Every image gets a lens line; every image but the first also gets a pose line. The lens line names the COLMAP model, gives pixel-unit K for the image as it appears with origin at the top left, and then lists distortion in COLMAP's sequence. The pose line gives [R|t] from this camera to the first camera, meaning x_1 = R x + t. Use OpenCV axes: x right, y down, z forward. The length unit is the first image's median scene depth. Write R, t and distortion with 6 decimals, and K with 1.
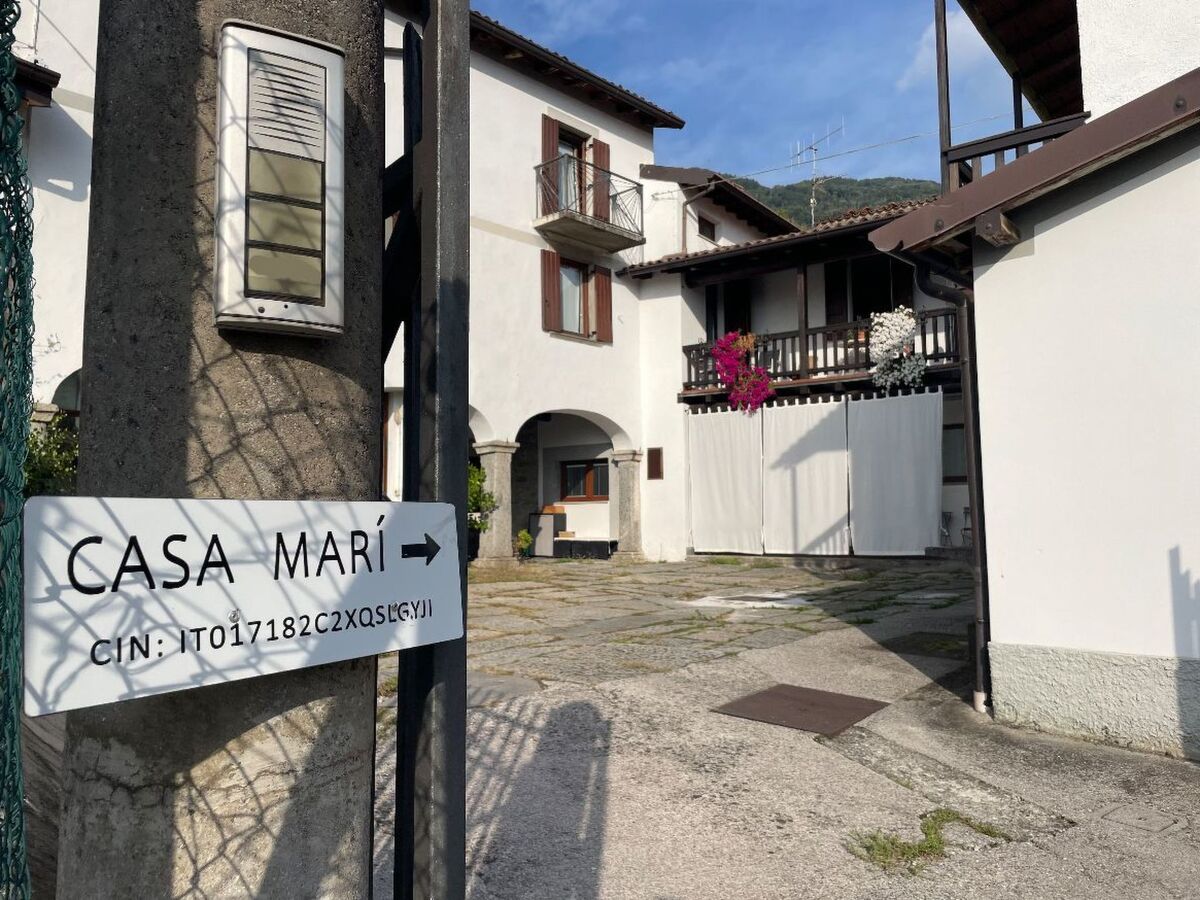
lens RADIAL K [[915.3, 0, 600.0], [0, 915.3, 450.0], [0, 0, 1]] dist [0.164006, -0.269779]
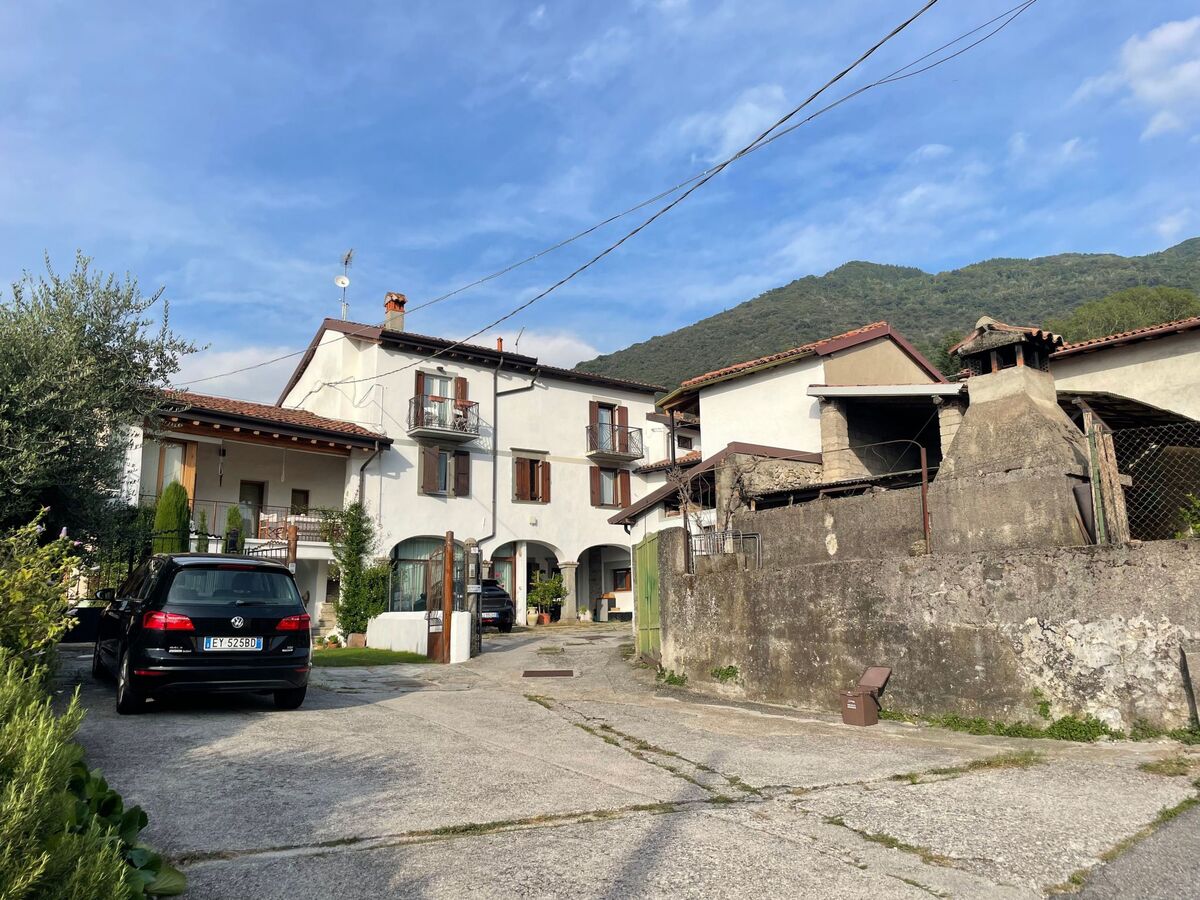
lens RADIAL K [[915.3, 0, 600.0], [0, 915.3, 450.0], [0, 0, 1]] dist [0.164006, -0.269779]
pose [[0.981722, -0.049336, -0.183813, 0.315050], [0.029957, 0.993834, -0.106751, -0.033320], [0.187946, 0.099293, 0.977147, -0.931848]]
